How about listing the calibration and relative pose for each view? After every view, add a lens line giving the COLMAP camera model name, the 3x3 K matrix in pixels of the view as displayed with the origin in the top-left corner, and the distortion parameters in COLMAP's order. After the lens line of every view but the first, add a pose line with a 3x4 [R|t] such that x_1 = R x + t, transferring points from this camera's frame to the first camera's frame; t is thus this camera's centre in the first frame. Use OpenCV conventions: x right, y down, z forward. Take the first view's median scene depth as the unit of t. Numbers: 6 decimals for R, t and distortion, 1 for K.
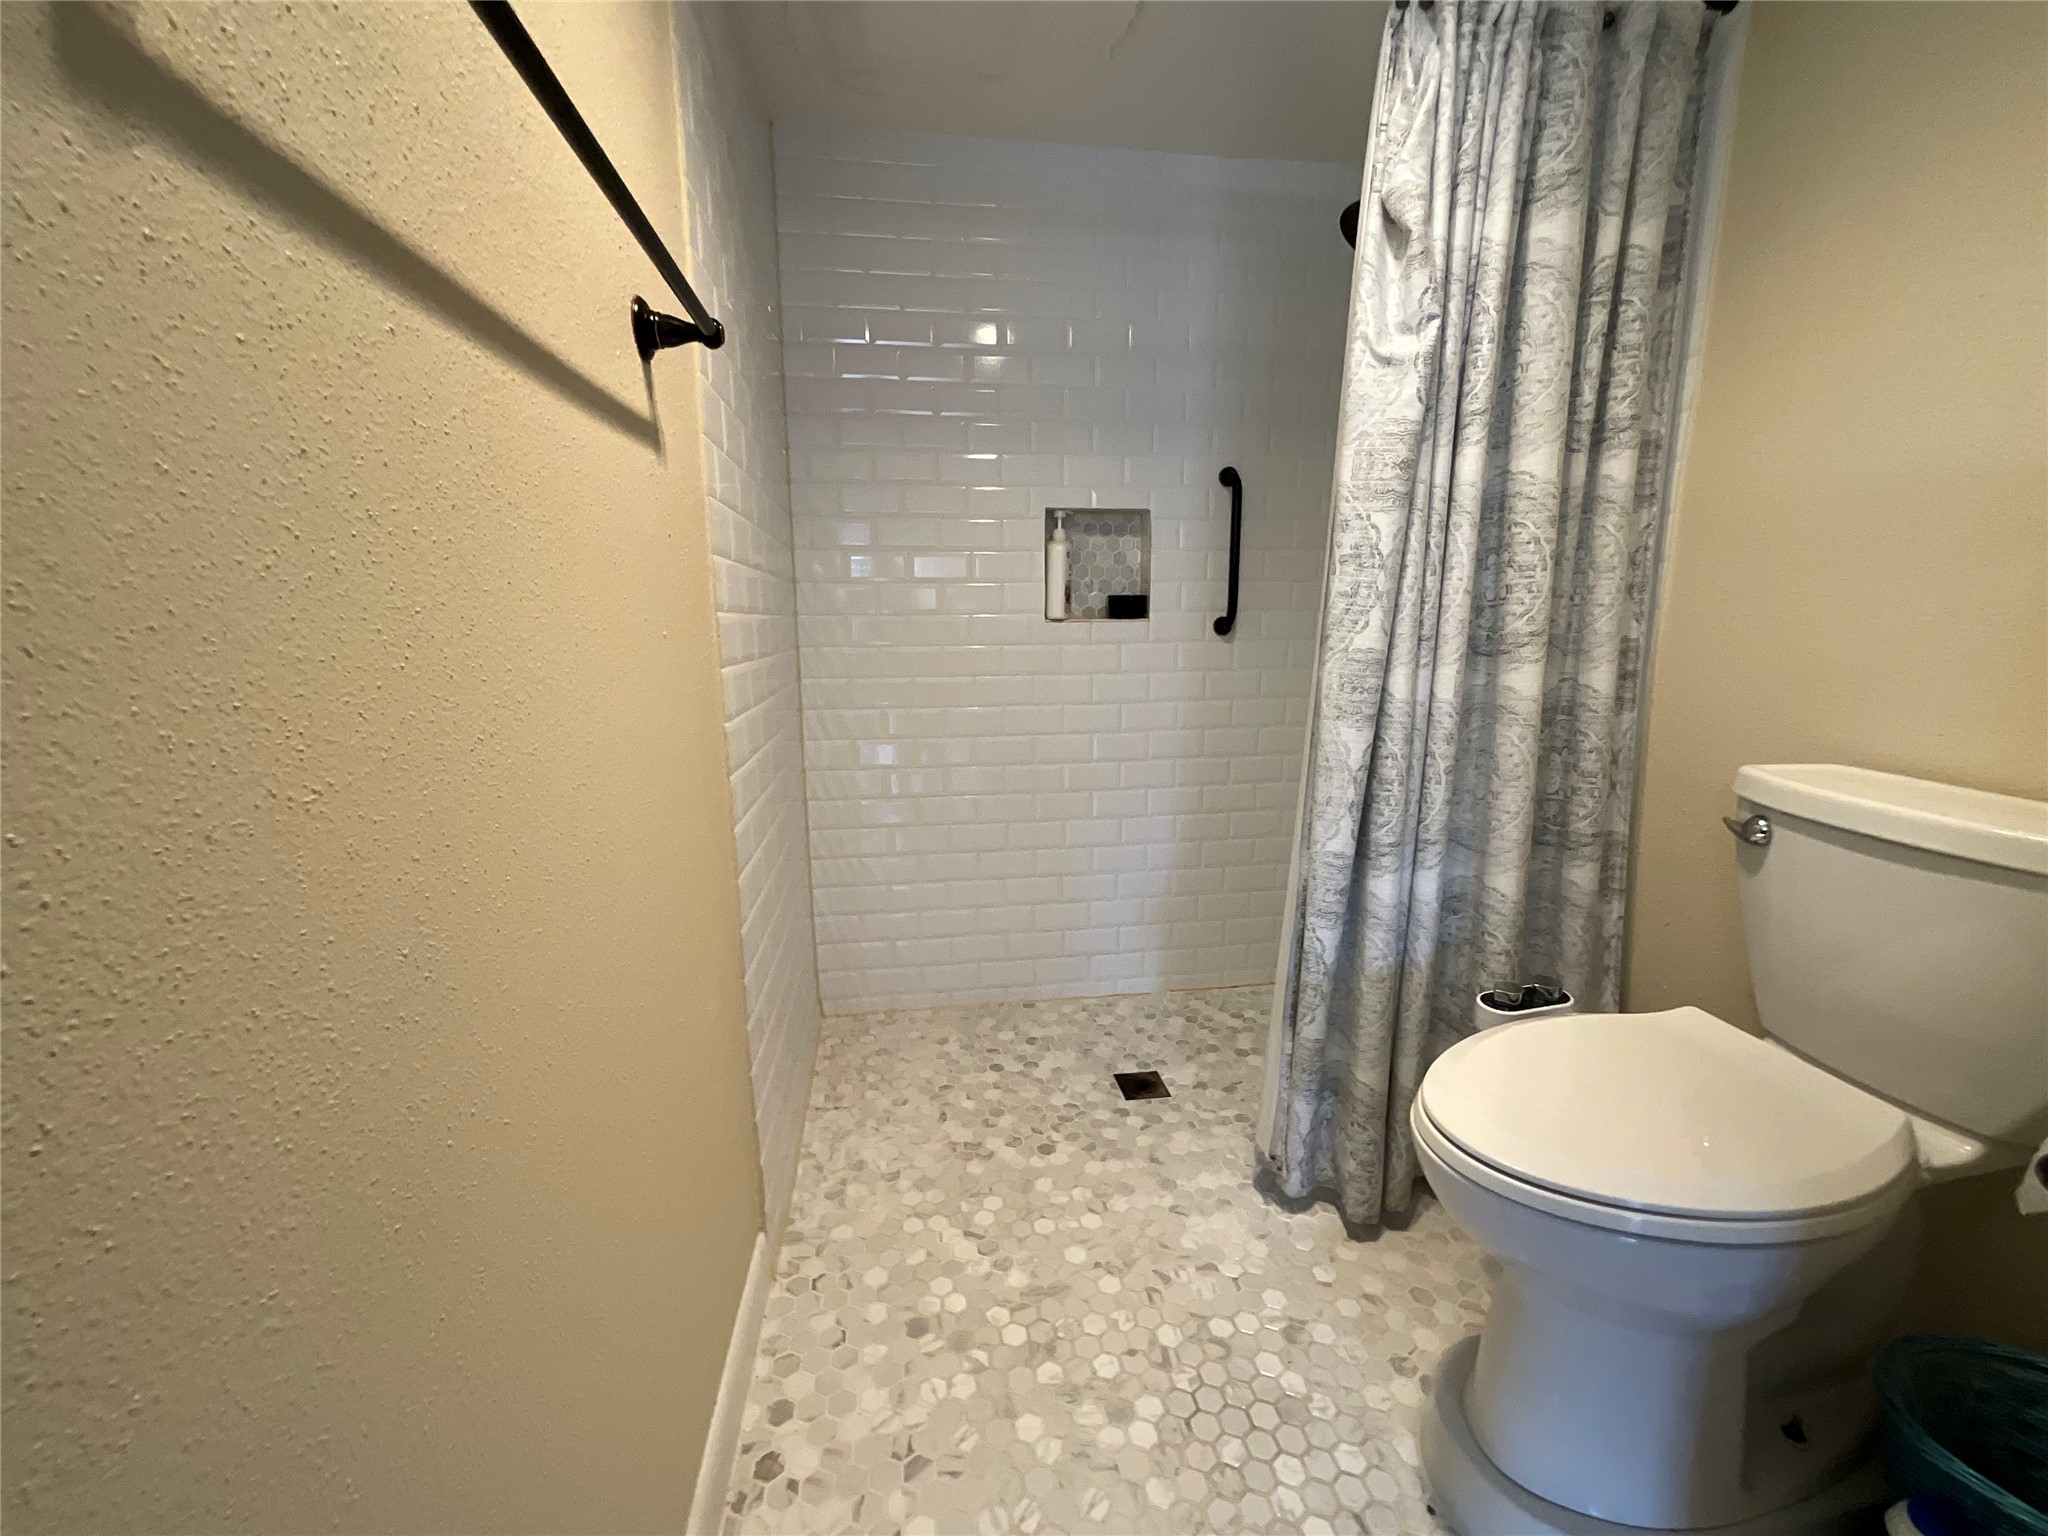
lens RADIAL K [[839.6, 0, 1019.7], [0, 839.6, 767.1], [0, 0, 1]] dist [0.003096, 0.000372]
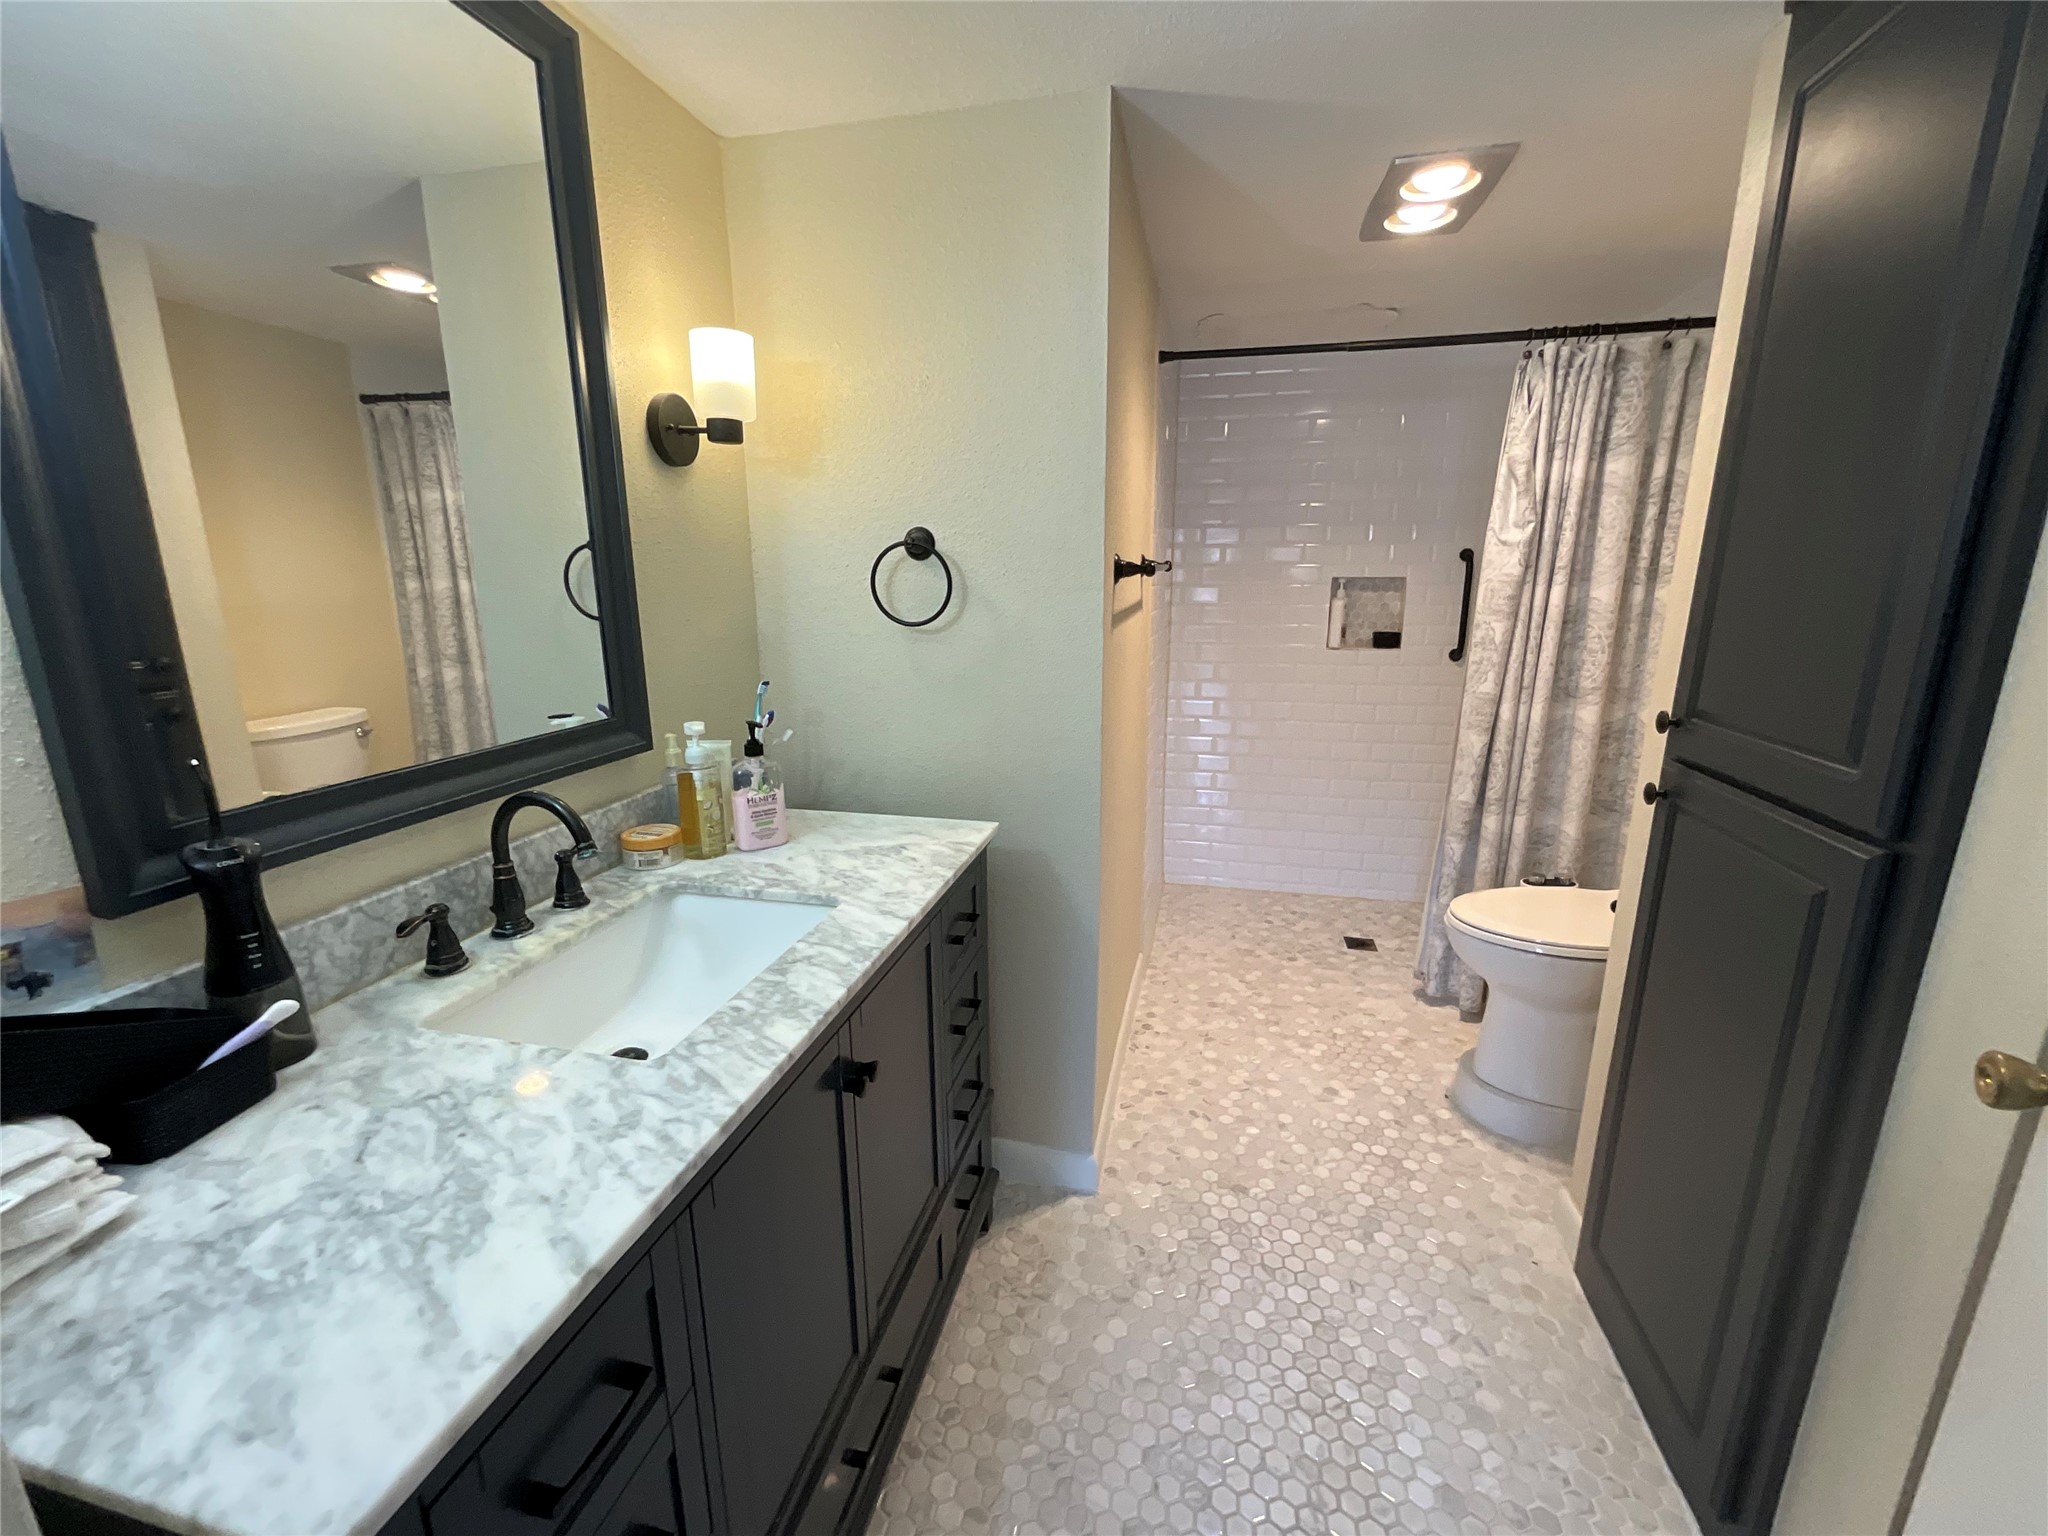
lens RADIAL K [[839.6, 0, 1034.2], [0, 839.6, 767.6], [0, 0, 1]] dist [0.003096, 0.000372]
pose [[0.934572, 0.084951, -0.345483, 0.130462], [-0.068427, 0.995864, 0.059771, -0.017160], [0.349132, -0.032220, 0.936520, -1.056381]]
